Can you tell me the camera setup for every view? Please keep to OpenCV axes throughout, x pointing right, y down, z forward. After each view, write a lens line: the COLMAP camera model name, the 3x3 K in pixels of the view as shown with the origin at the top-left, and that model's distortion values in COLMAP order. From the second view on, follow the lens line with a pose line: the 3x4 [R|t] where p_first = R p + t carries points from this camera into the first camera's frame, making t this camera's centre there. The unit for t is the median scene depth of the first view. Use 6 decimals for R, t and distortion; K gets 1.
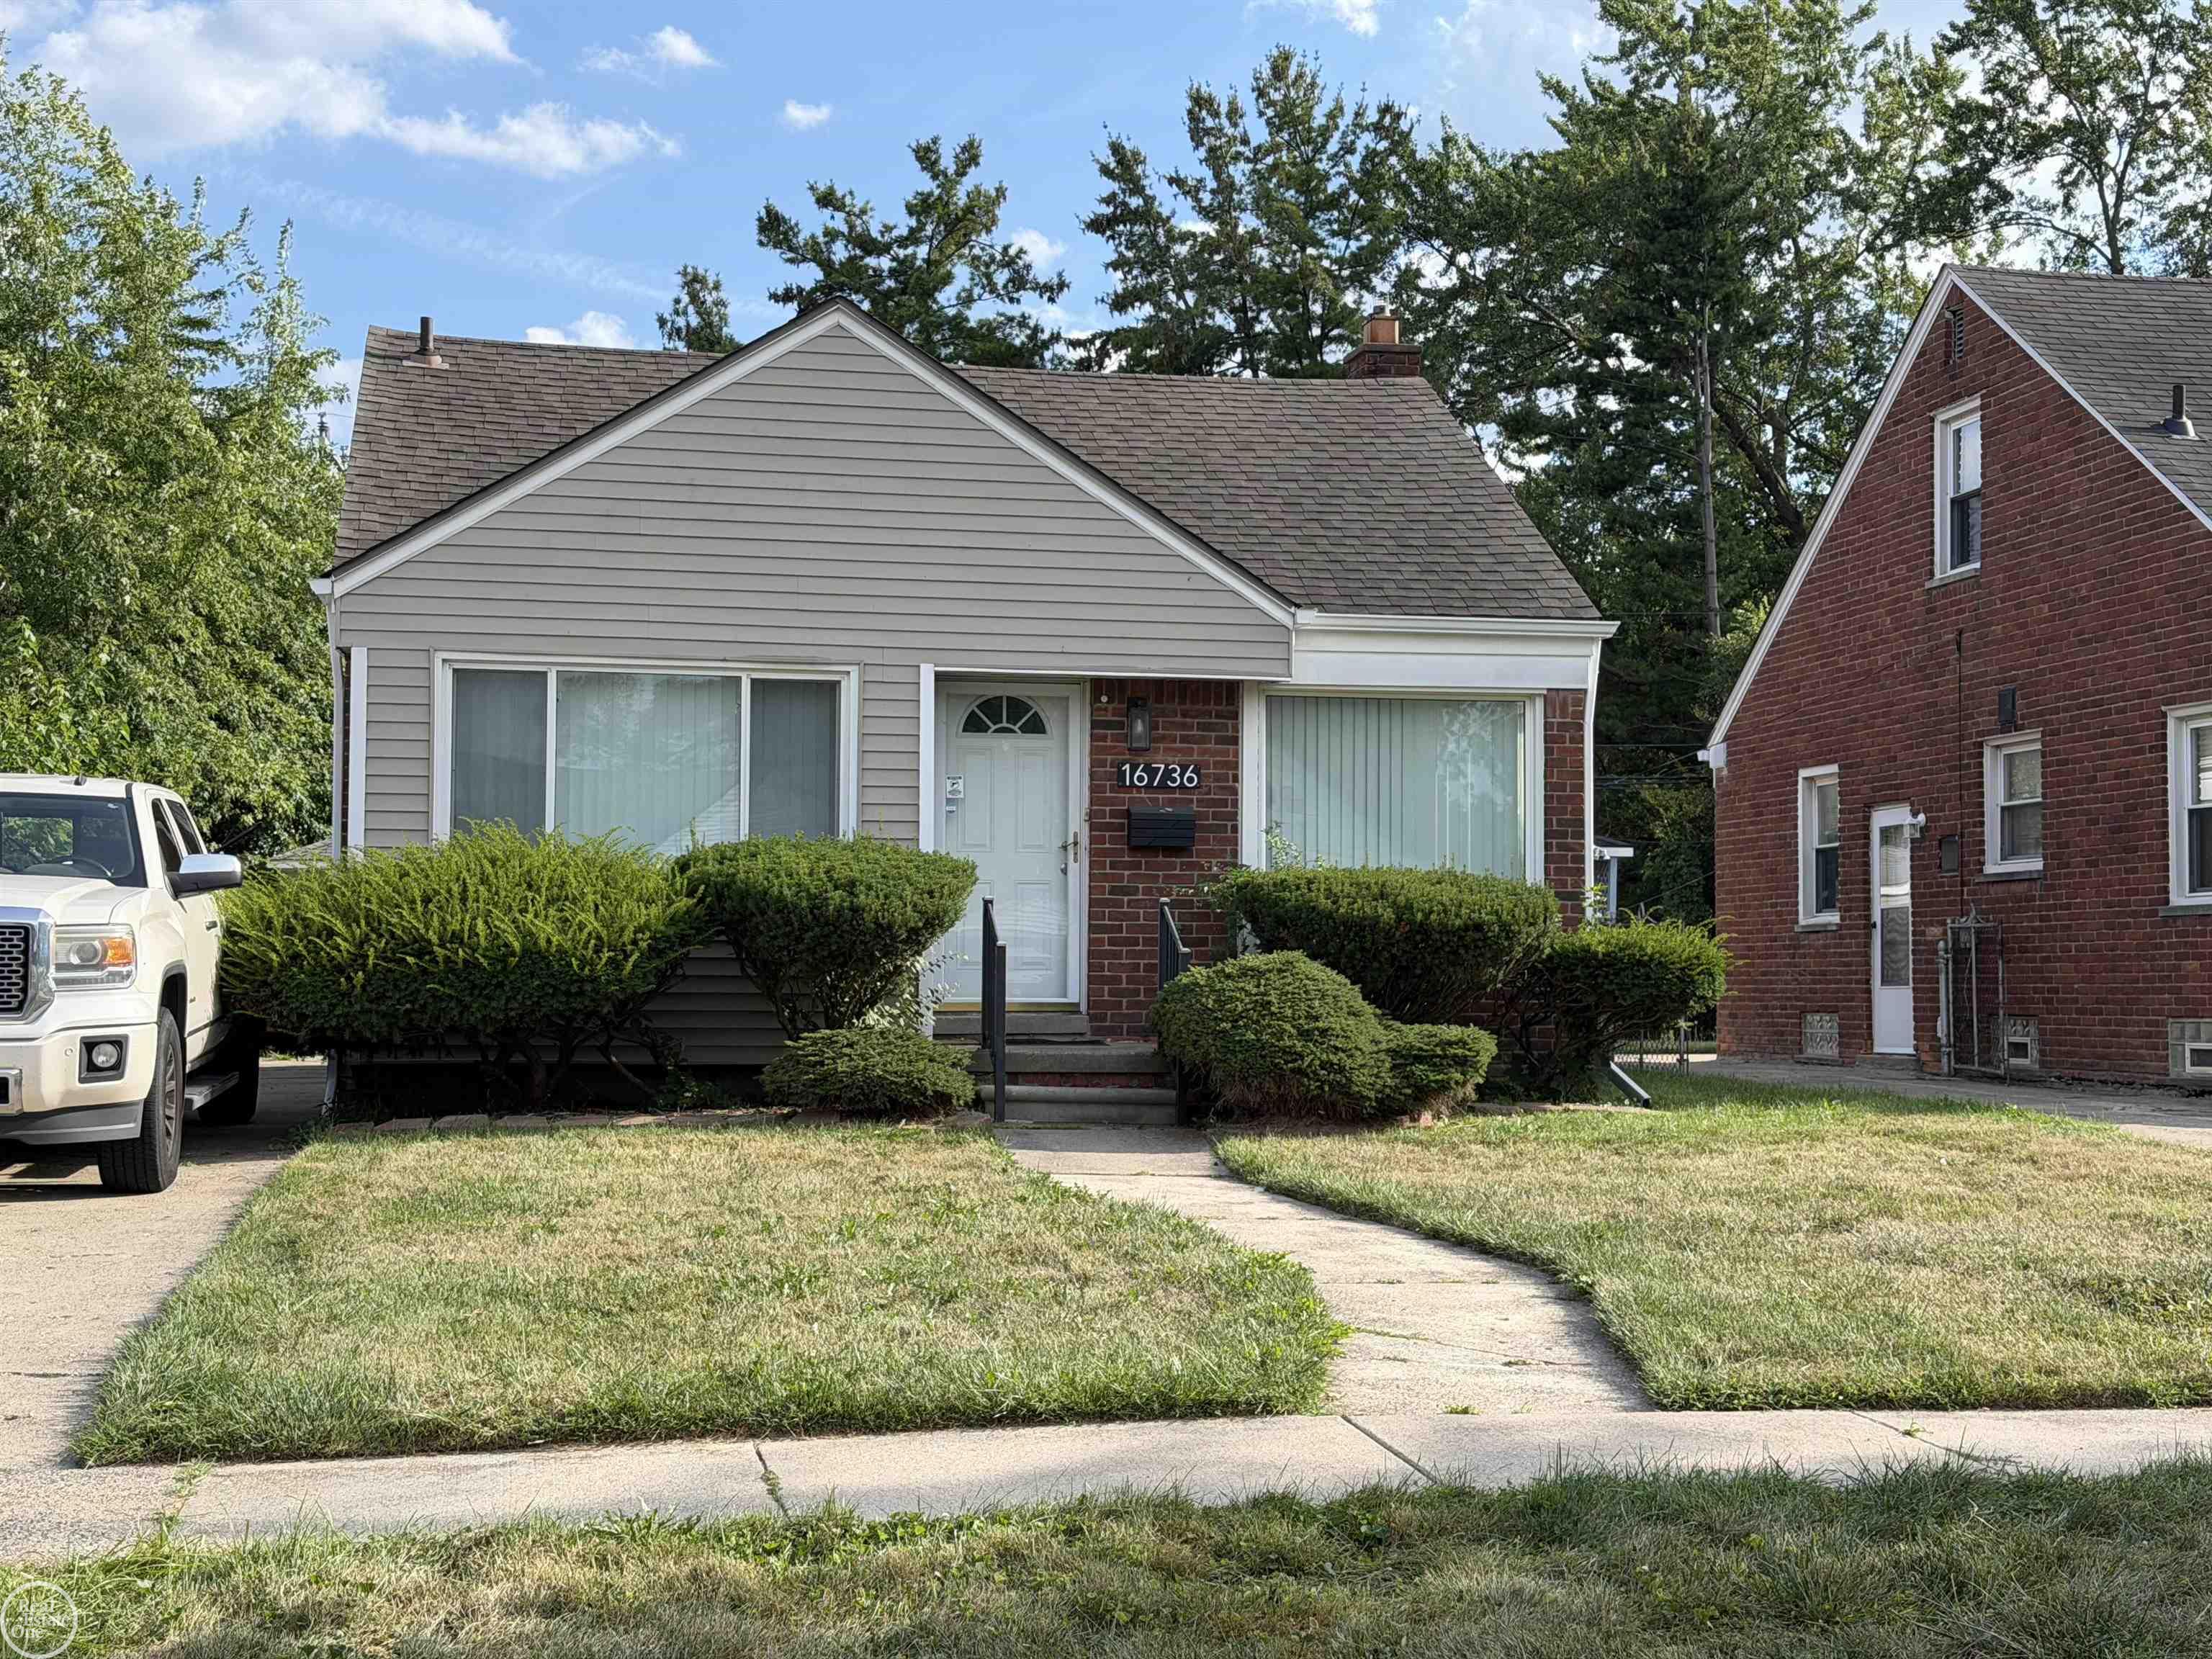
lens RADIAL K [[3021.9, 0, 1106.0], [0, 3021.9, 829.5], [0, 0, 1]] dist [0.193824, -0.423483]
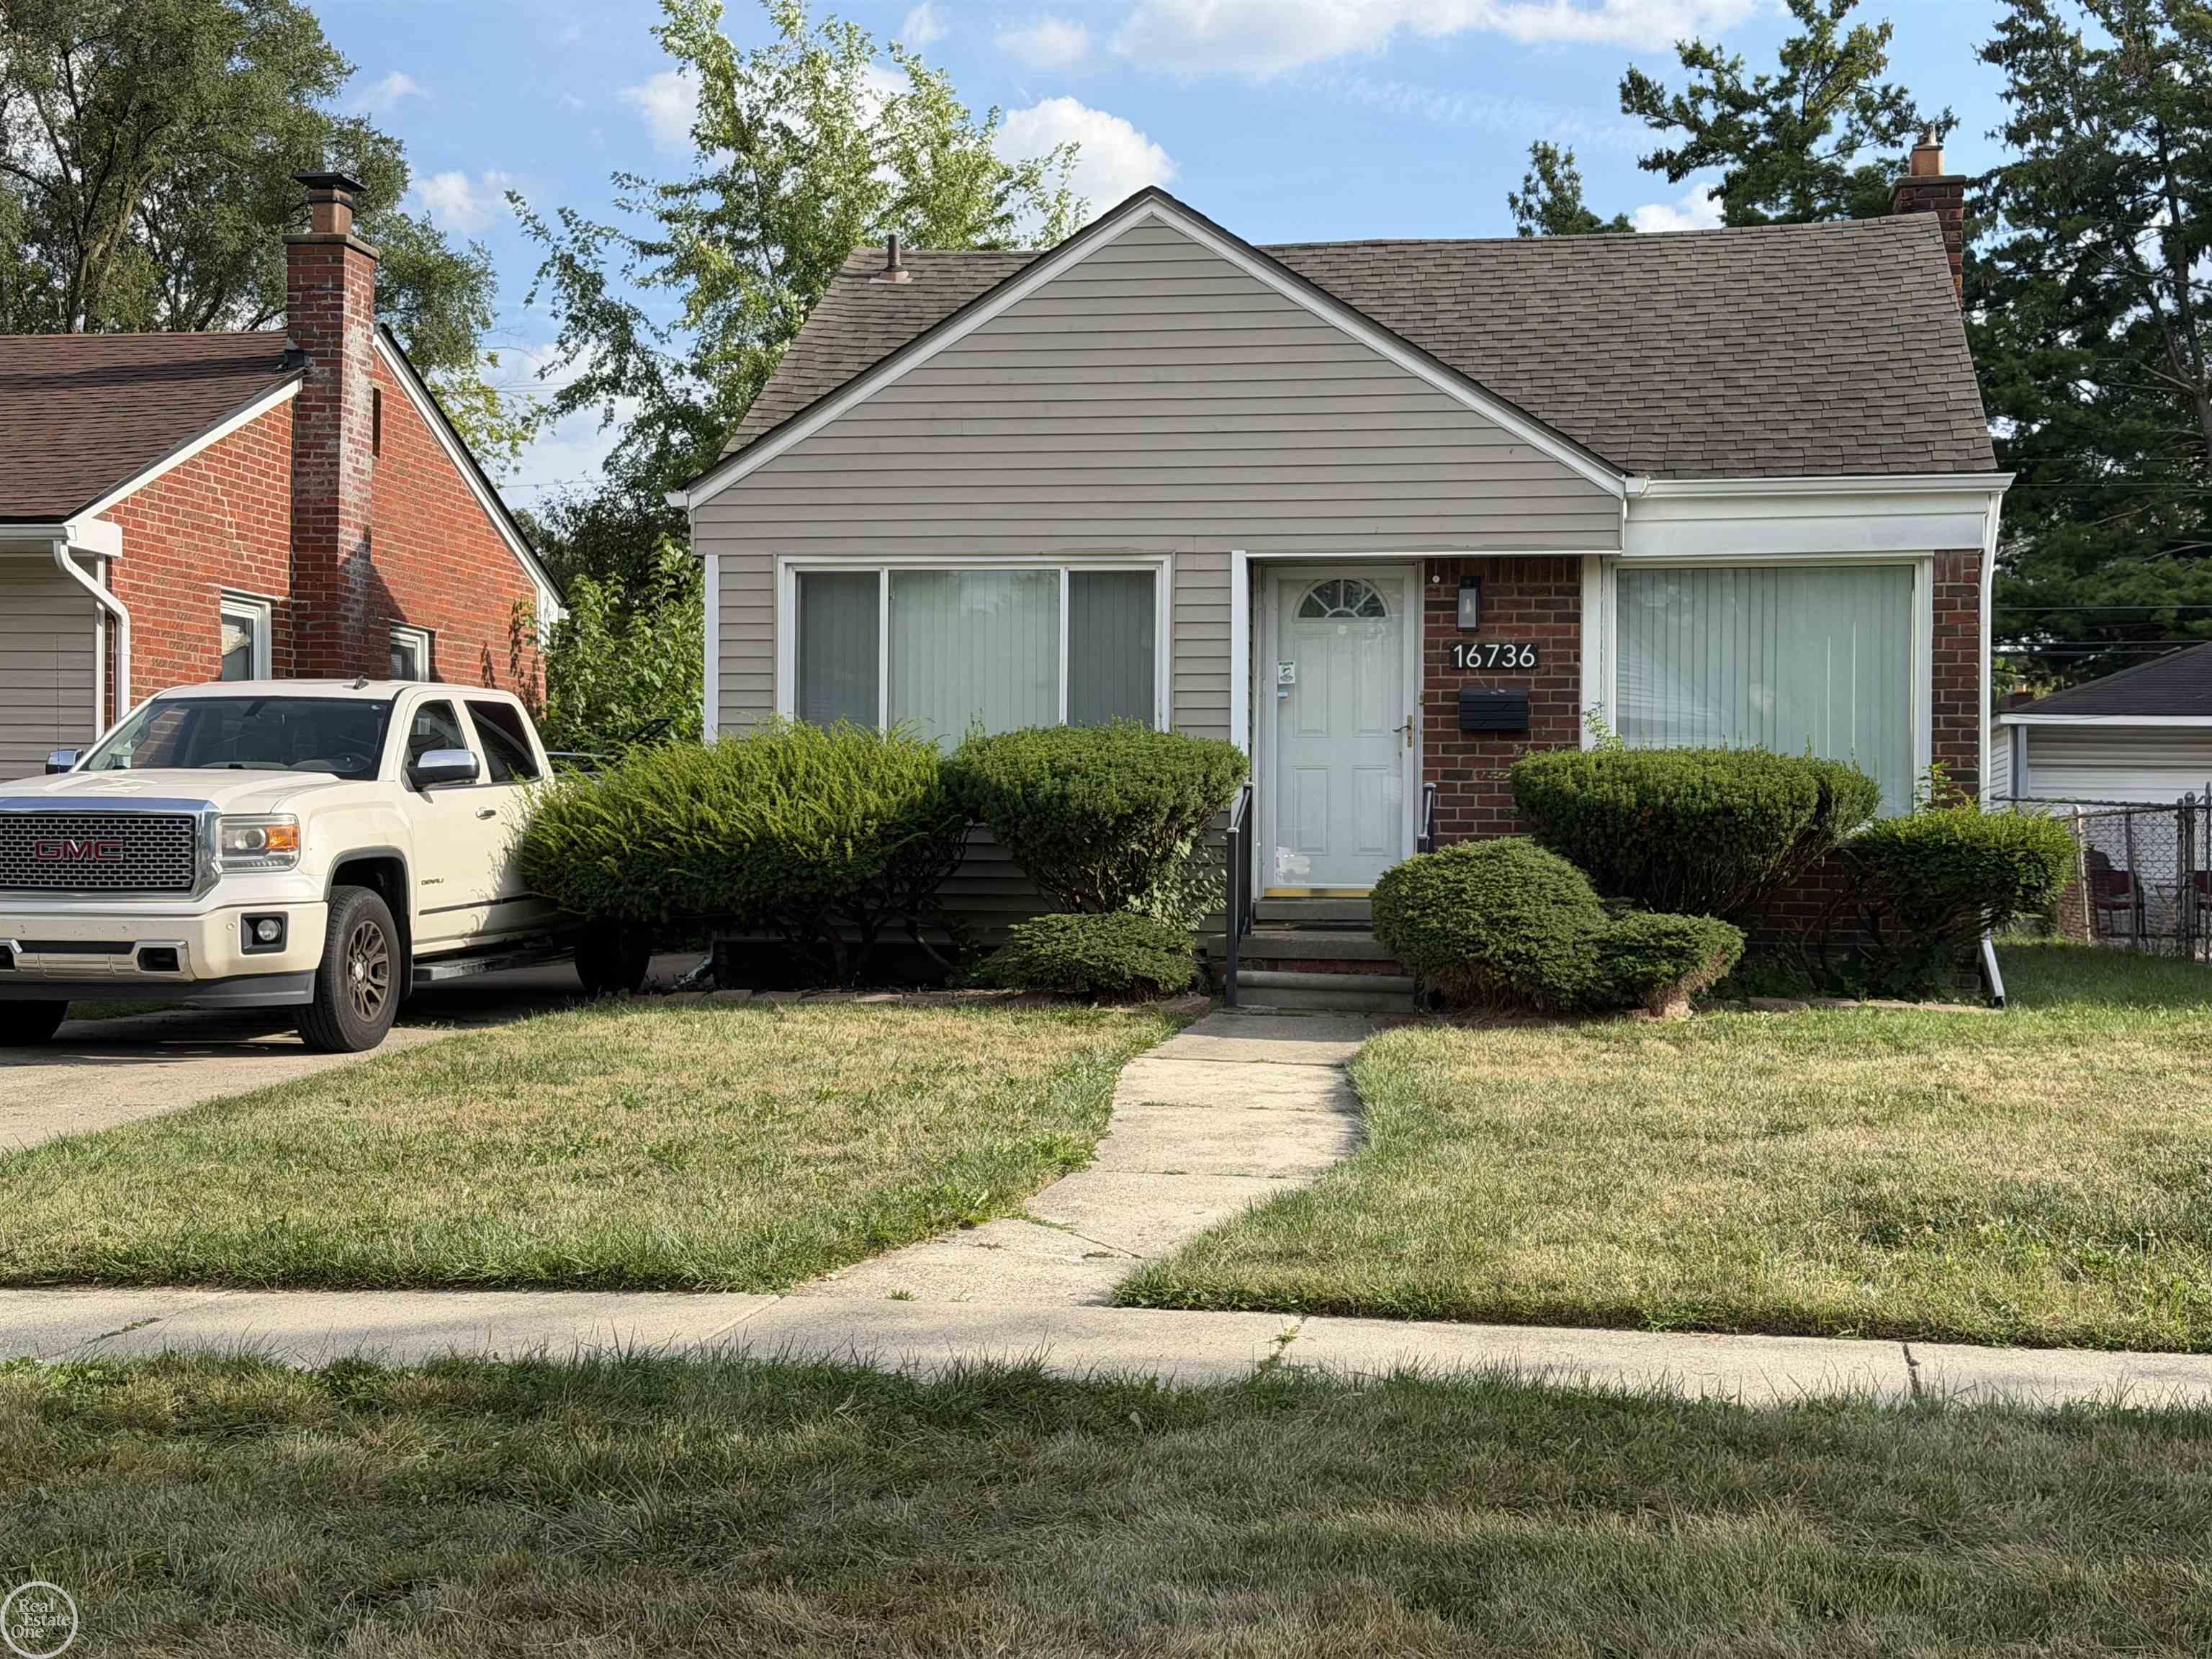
lens RADIAL K [[3021.9, 0, 1106.0], [0, 3021.9, 829.5], [0, 0, 1]] dist [0.193824, -0.423483]
pose [[0.933715, -0.001808, -0.358013, 0.248344], [0.015749, 0.999227, 0.036029, 0.000732], [0.357671, -0.039279, 0.933021, 0.043651]]
